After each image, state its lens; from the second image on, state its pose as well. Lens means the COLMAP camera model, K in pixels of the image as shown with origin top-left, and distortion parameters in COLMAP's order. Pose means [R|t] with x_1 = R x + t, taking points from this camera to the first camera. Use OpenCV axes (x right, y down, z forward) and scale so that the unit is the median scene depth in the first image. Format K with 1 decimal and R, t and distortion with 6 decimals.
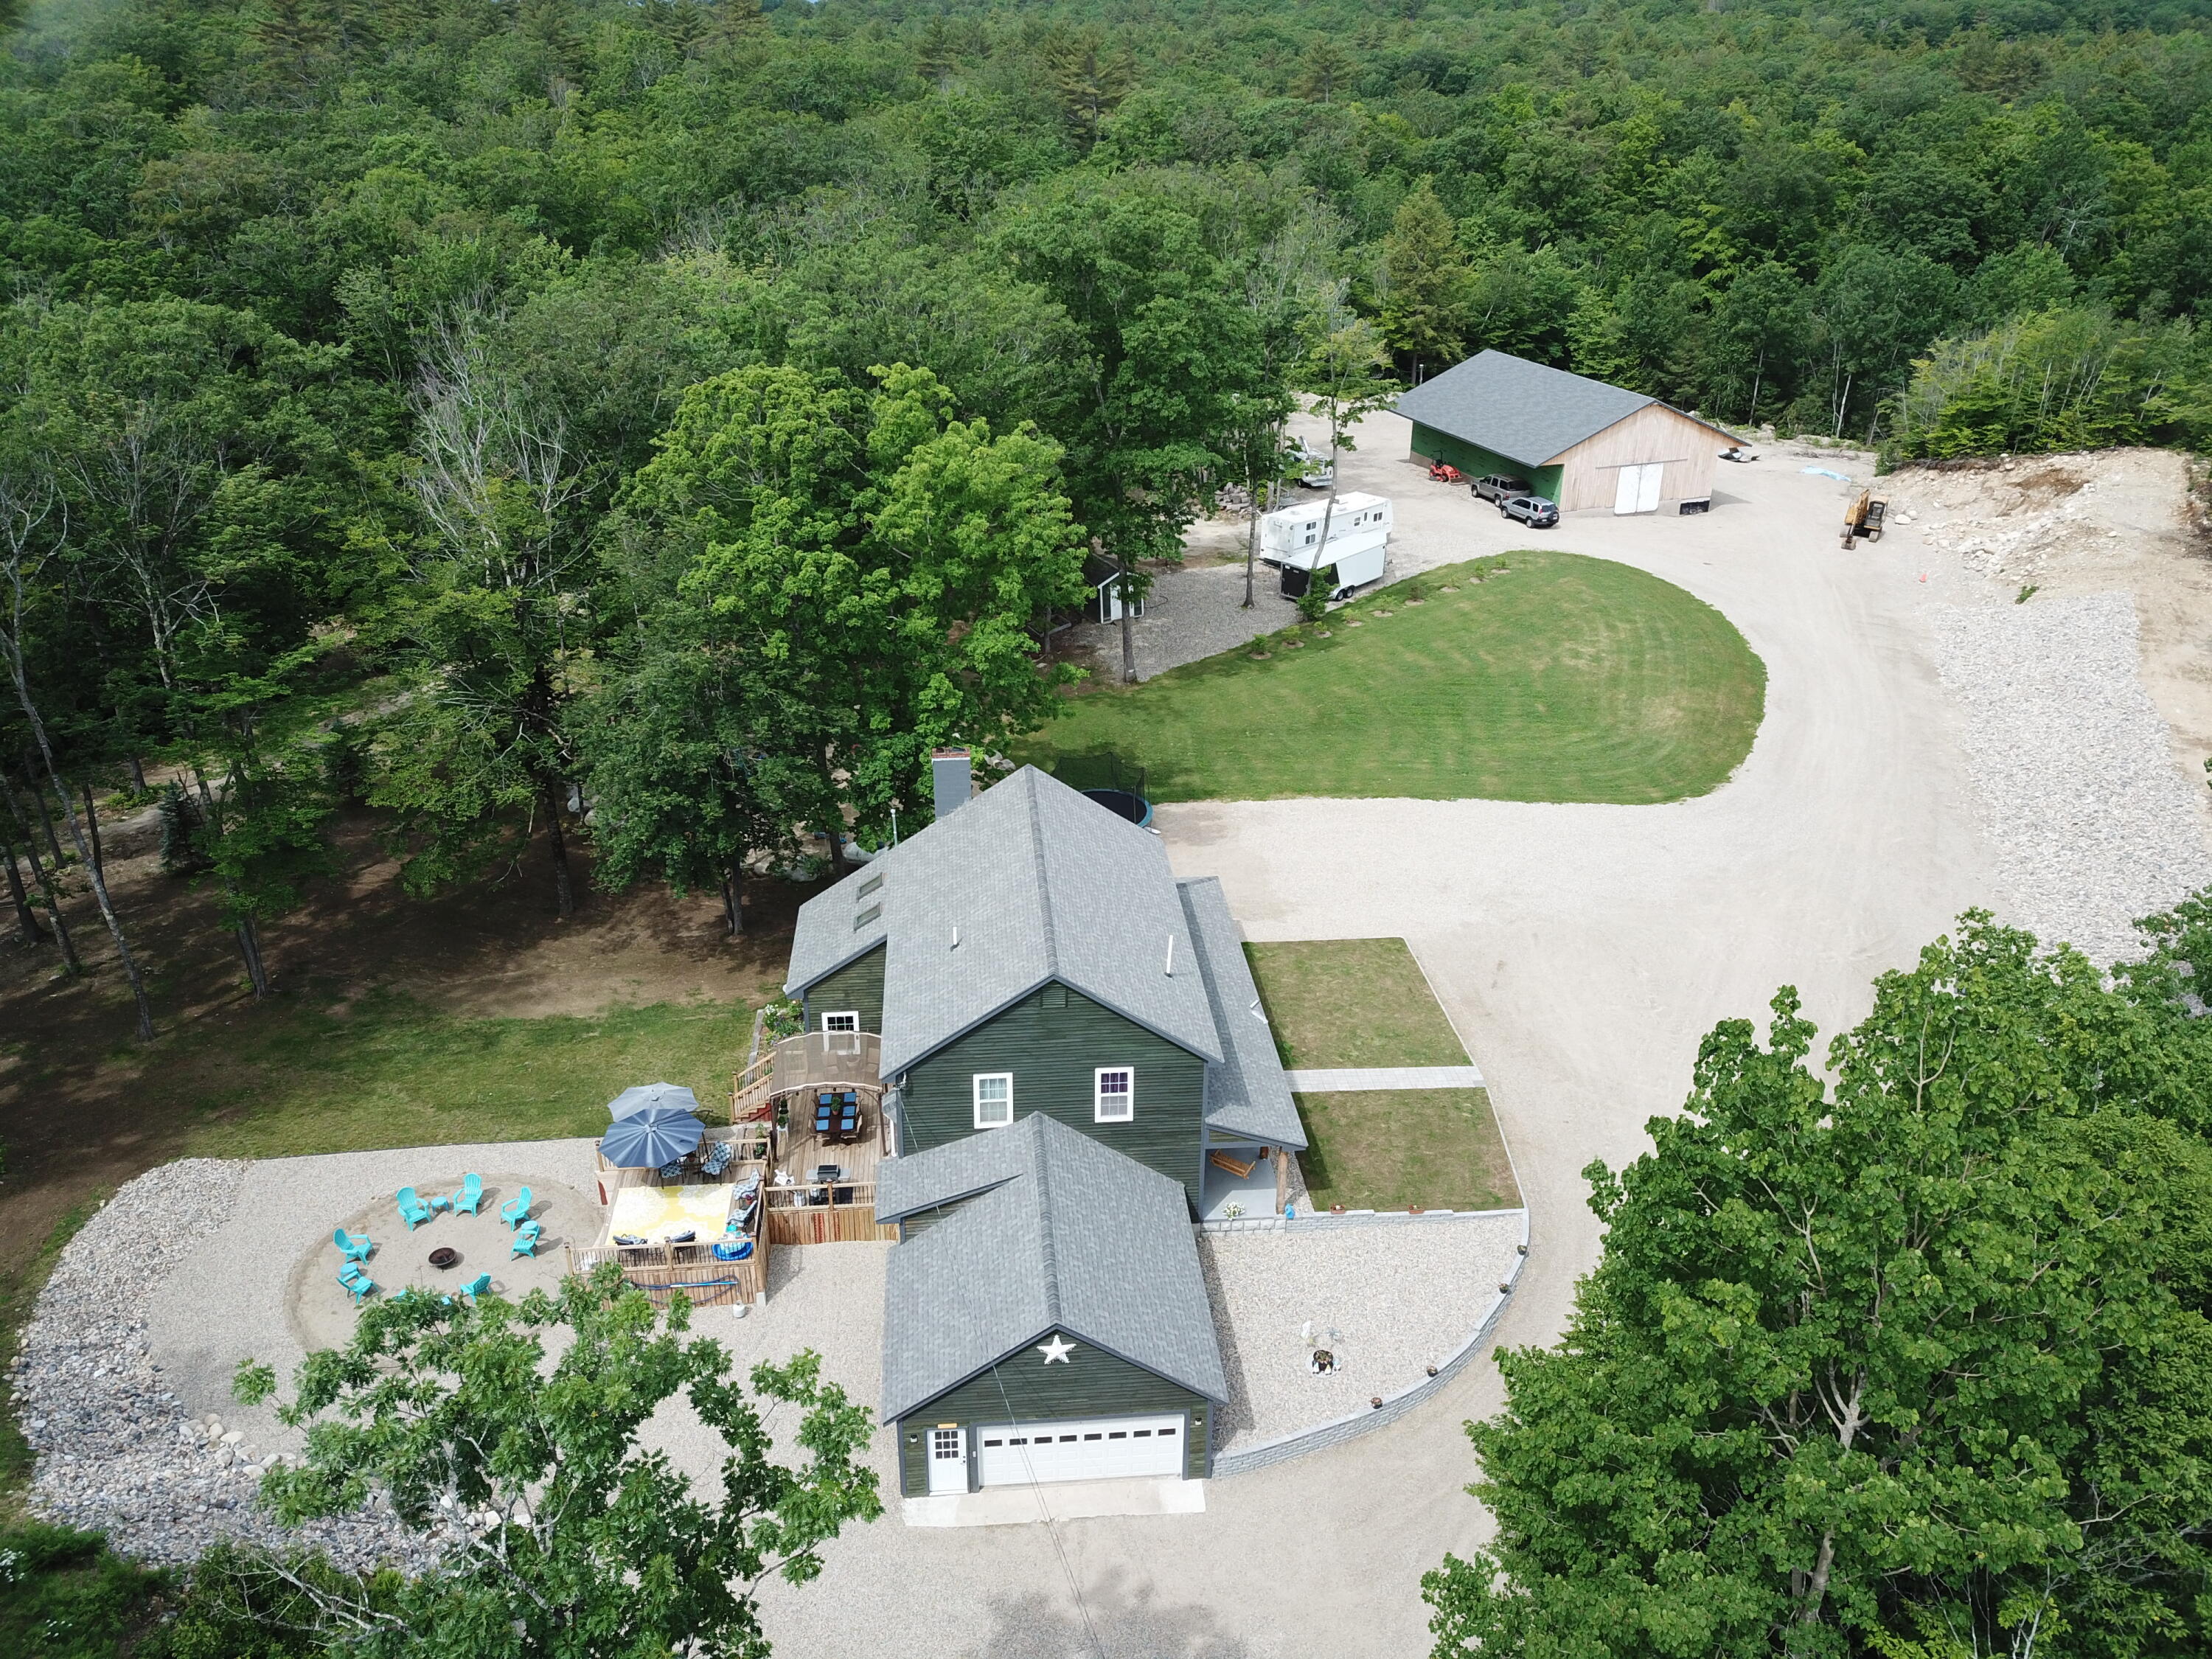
lens RADIAL K [[1678.2, 0, 1104.3], [0, 1678.2, 828.1], [0, 0, 1]] dist [-0.007582, 0.003023]
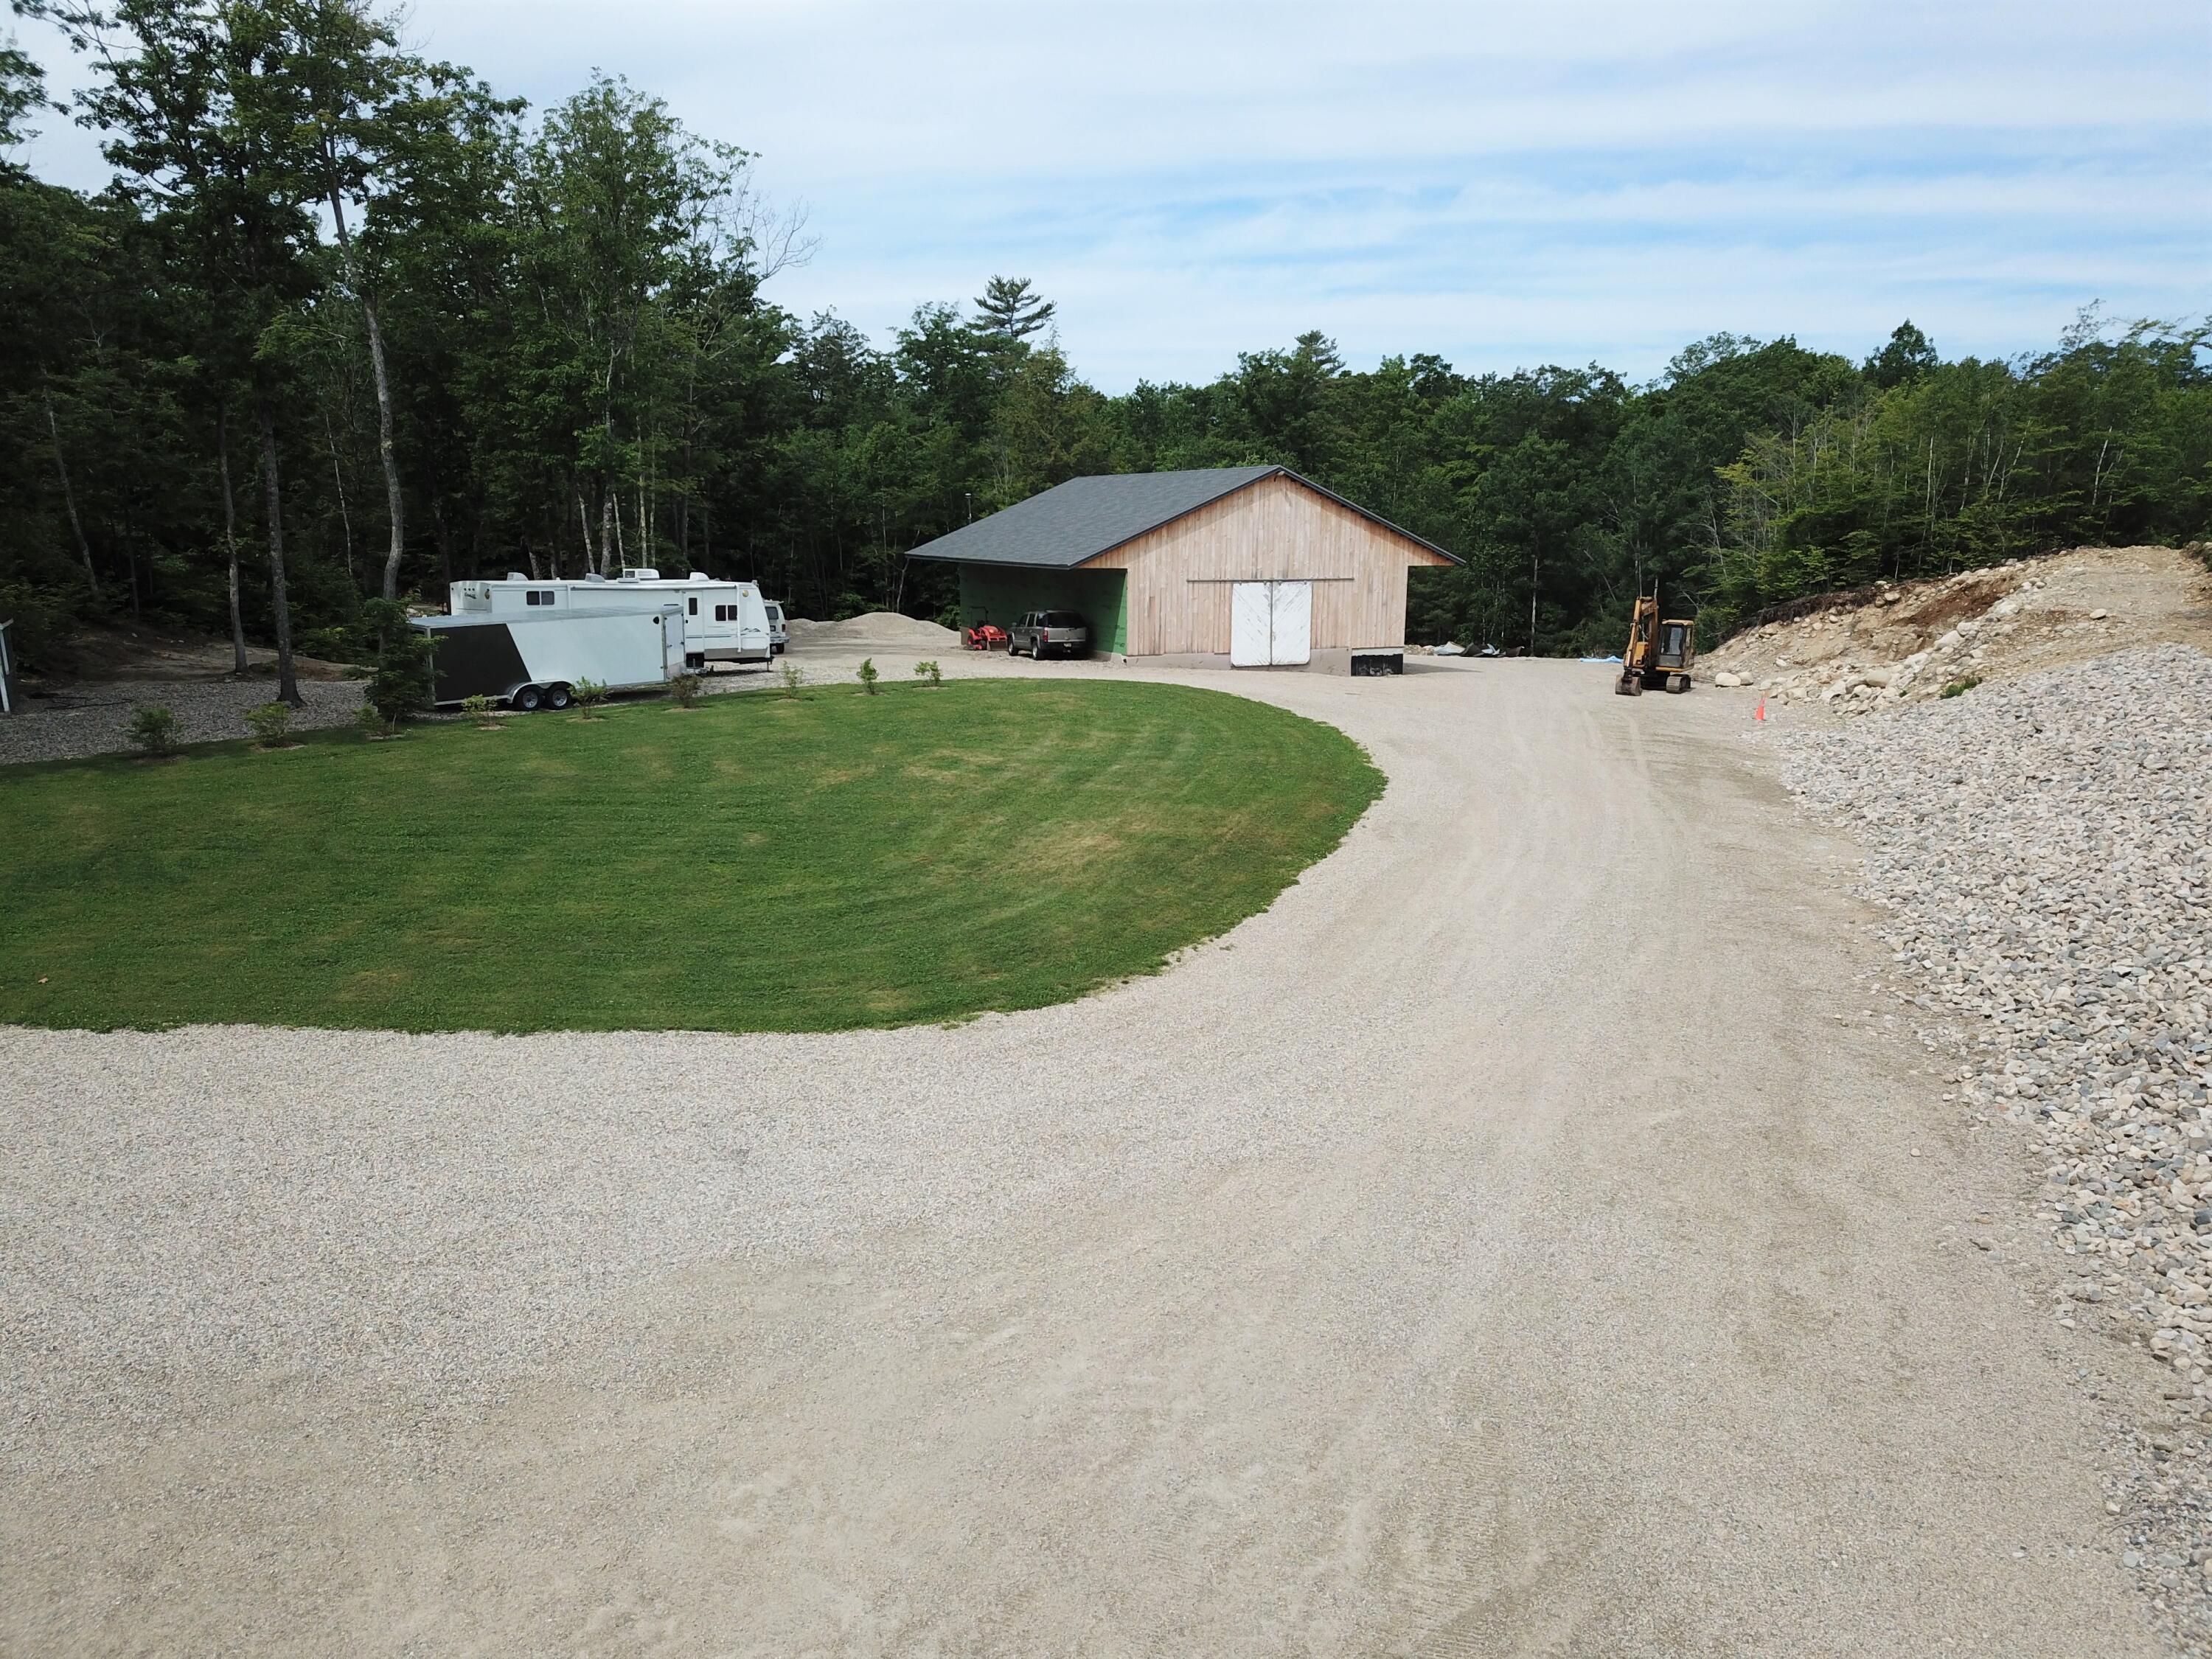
lens RADIAL K [[1678.2, 0, 1108.4], [0, 1678.2, 829.6], [0, 0, 1]] dist [-0.007582, 0.003023]
pose [[0.998973, -0.008119, 0.044572, 0.235238], [0.019785, 0.963220, -0.267985, 0.020771], [-0.040757, 0.268591, 0.962392, 0.461241]]
